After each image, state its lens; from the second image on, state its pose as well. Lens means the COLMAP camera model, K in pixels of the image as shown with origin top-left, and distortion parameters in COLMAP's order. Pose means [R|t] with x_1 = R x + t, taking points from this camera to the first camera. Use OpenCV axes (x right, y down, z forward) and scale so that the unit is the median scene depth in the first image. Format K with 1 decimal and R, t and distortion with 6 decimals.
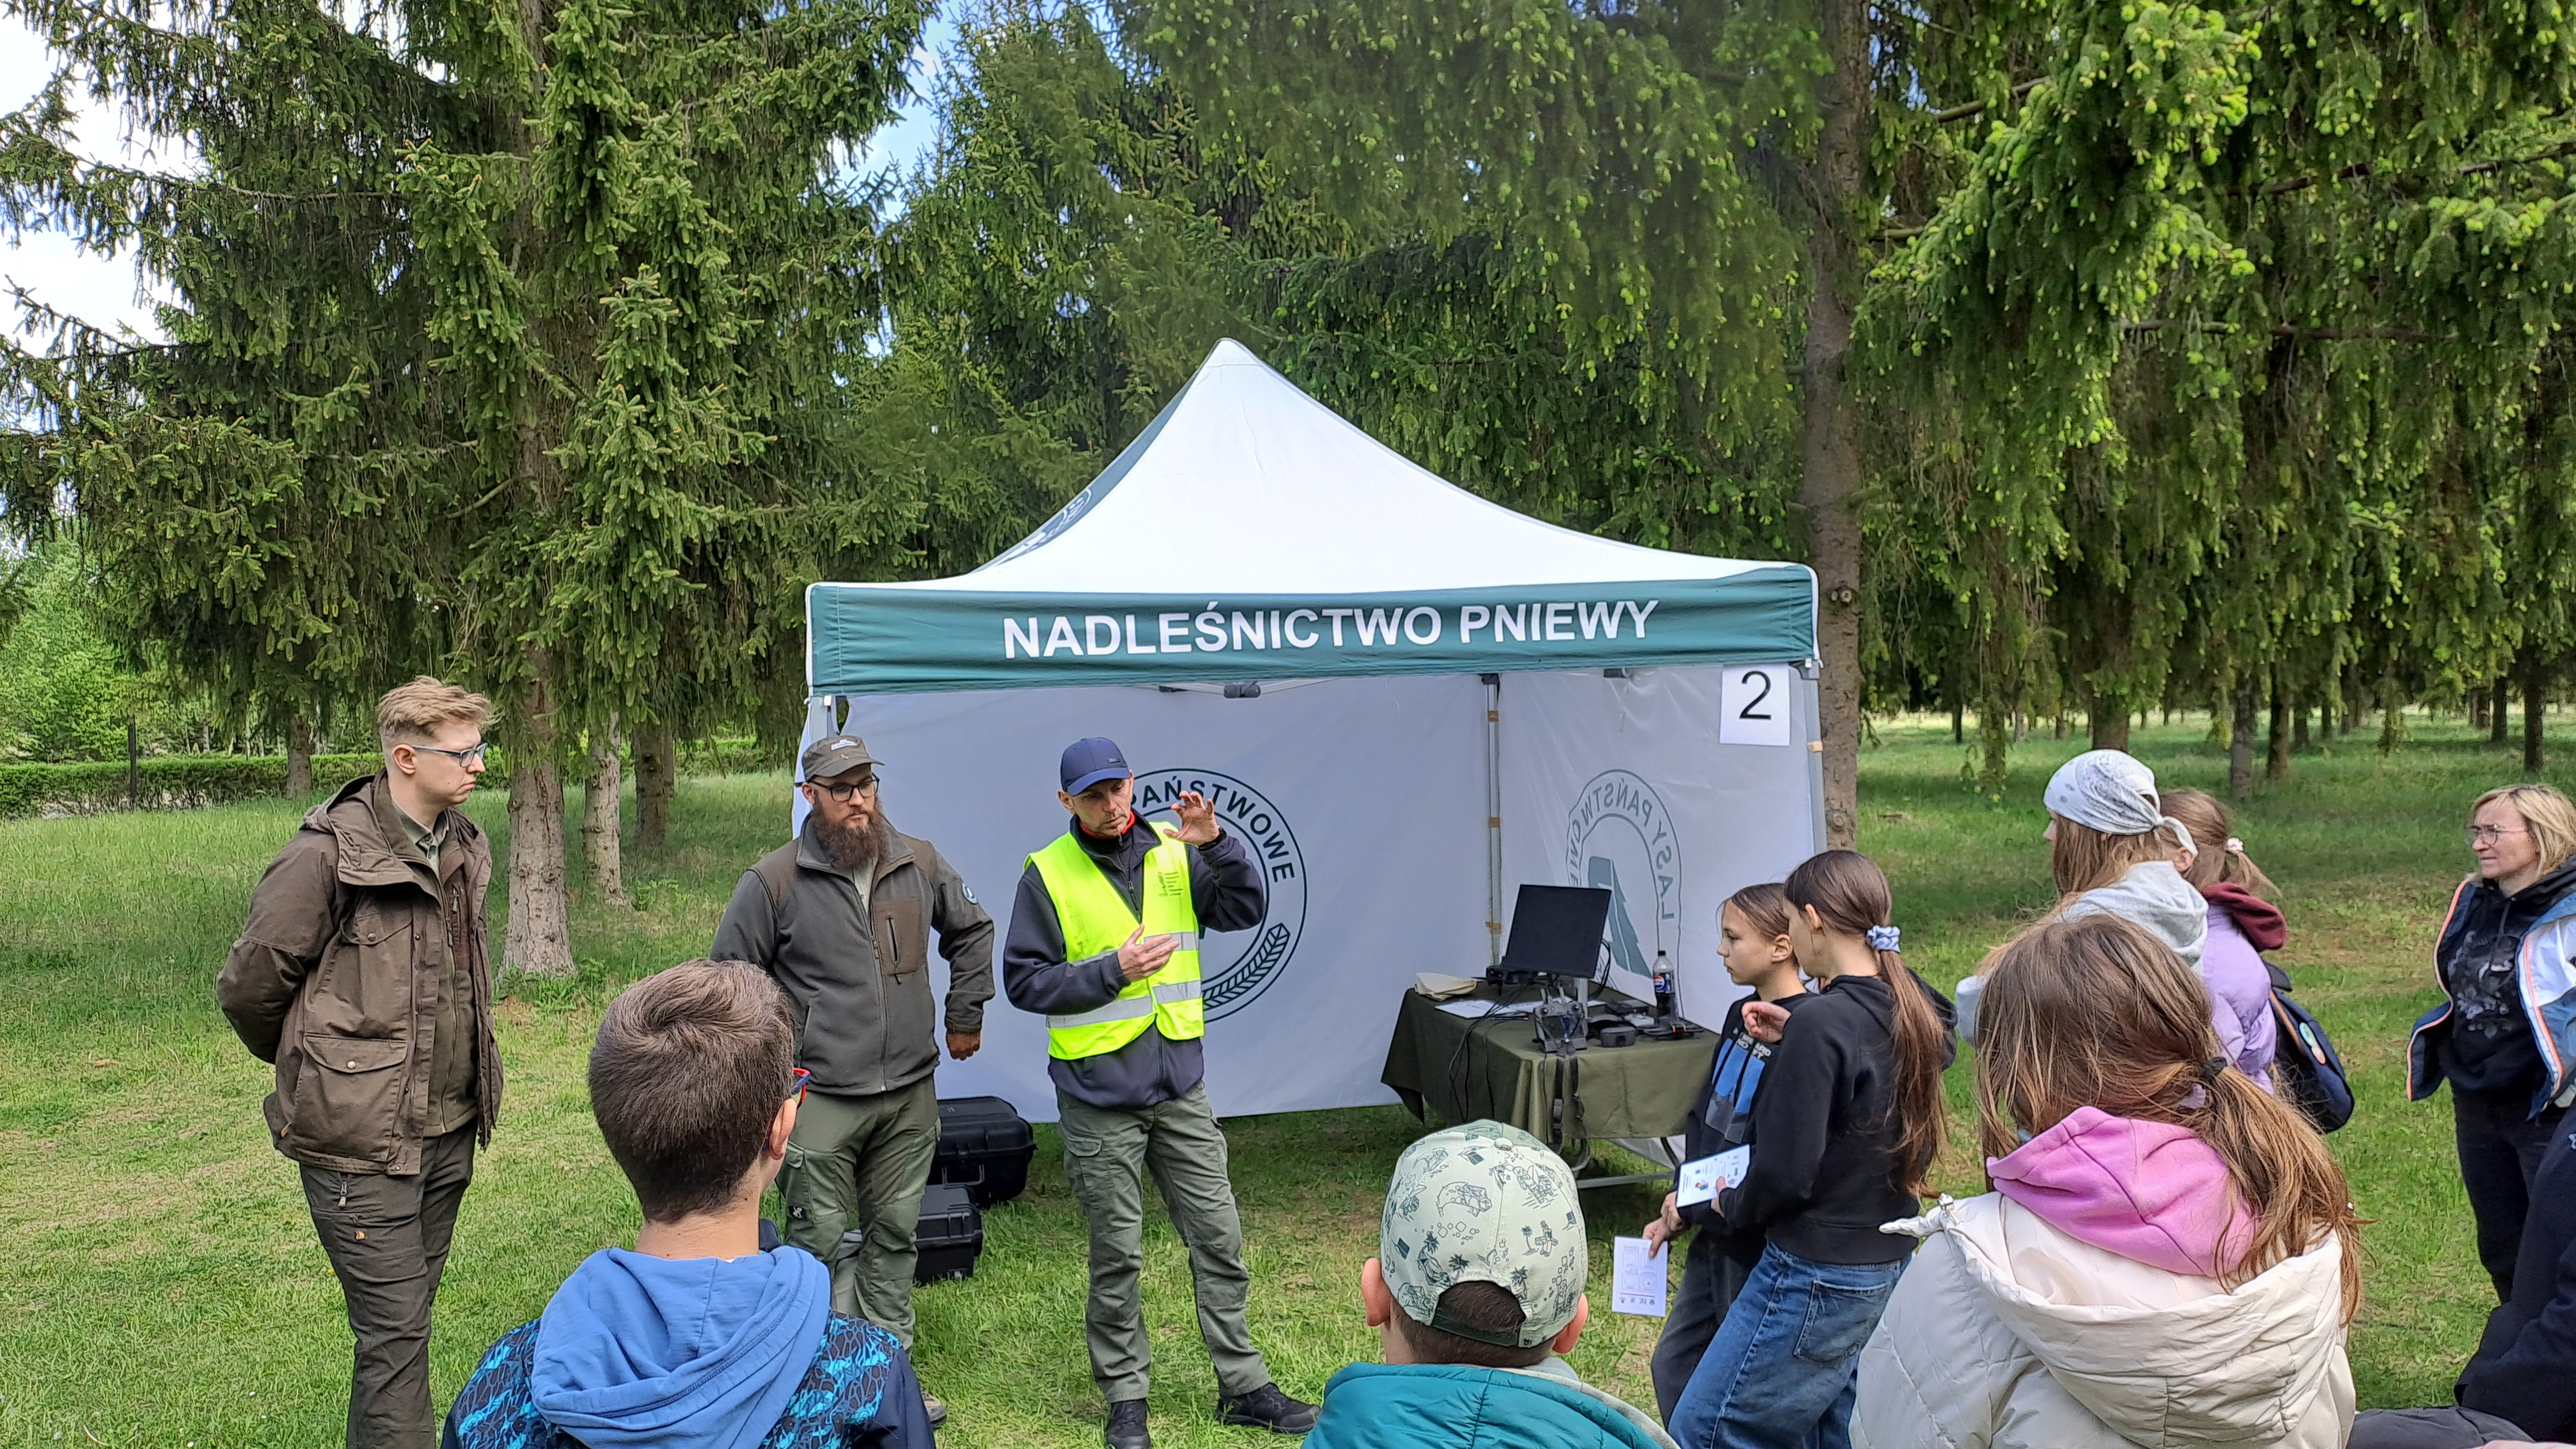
lens RADIAL K [[1712.7, 0, 1293.4], [0, 1712.7, 752.5], [0, 0, 1]] dist [0.045000, -0.101788]
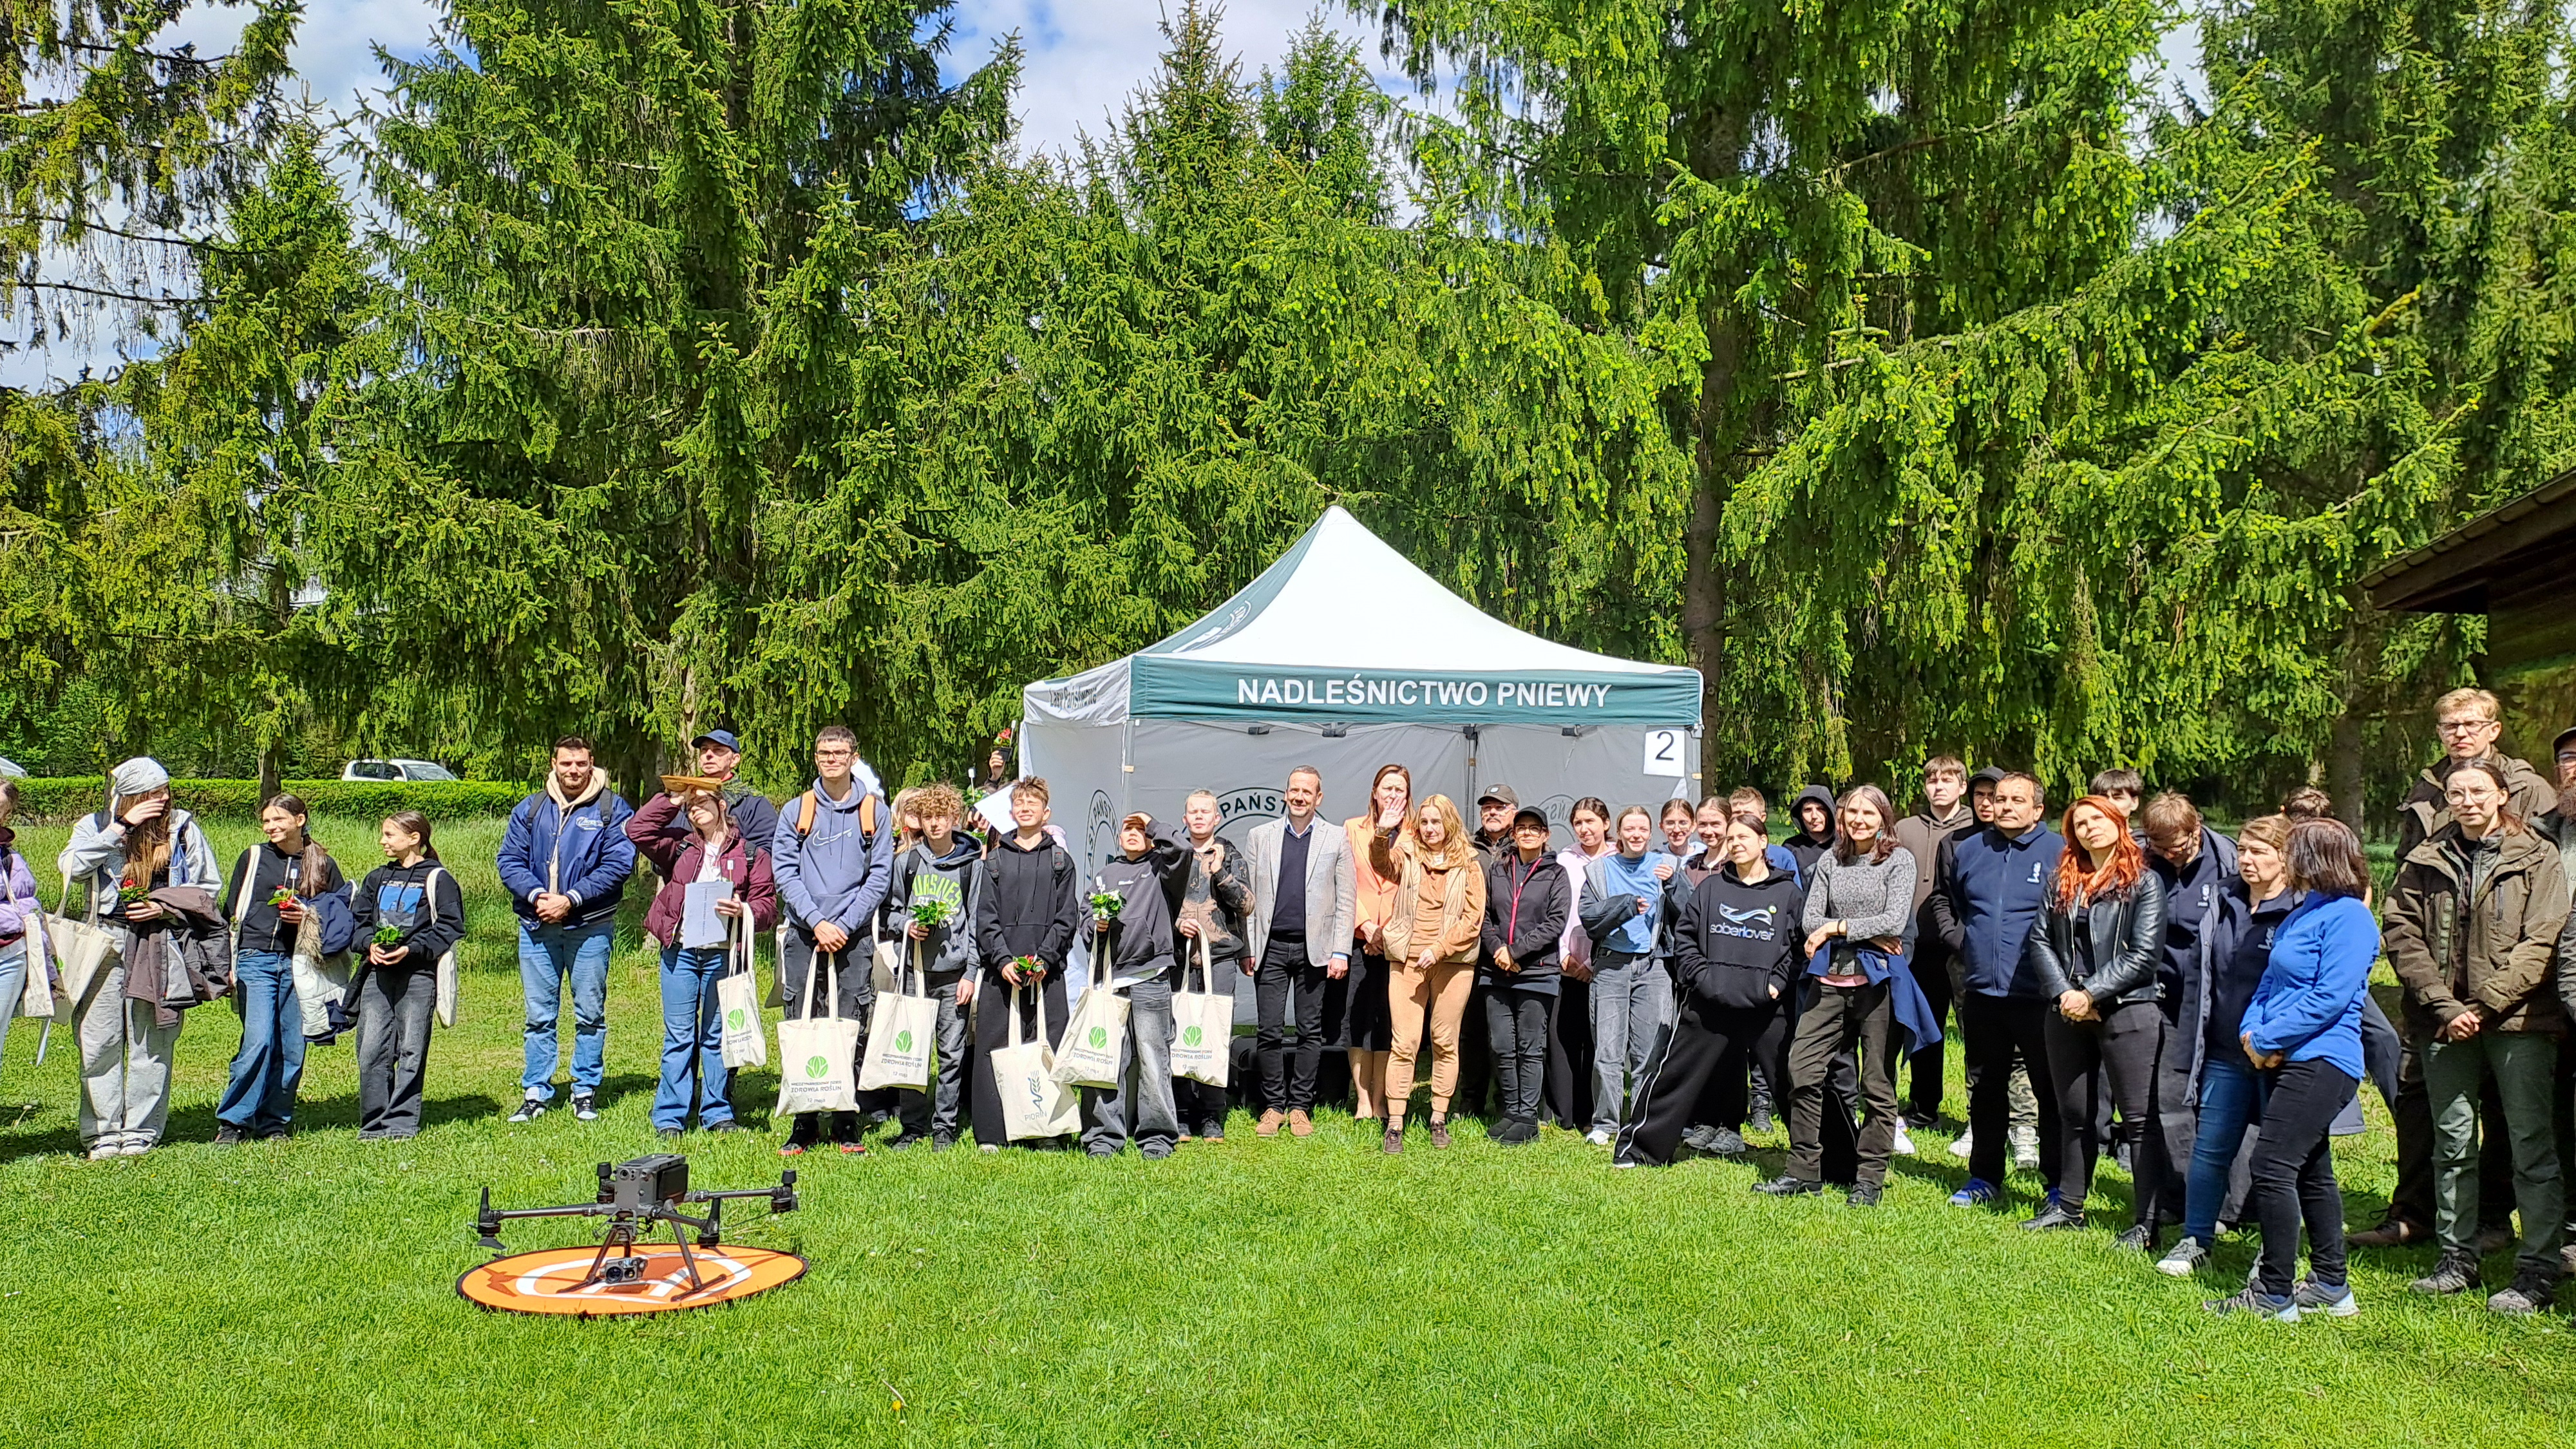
lens RADIAL K [[1854.2, 0, 1283.0], [0, 1854.2, 752.4], [0, 0, 1]] dist [0.028855, -0.070949]
pose [[0.994288, 0.037040, 0.100092, -0.279707], [-0.032453, 0.998364, -0.047076, 0.071596], [-0.101672, 0.043559, 0.993864, -0.742638]]
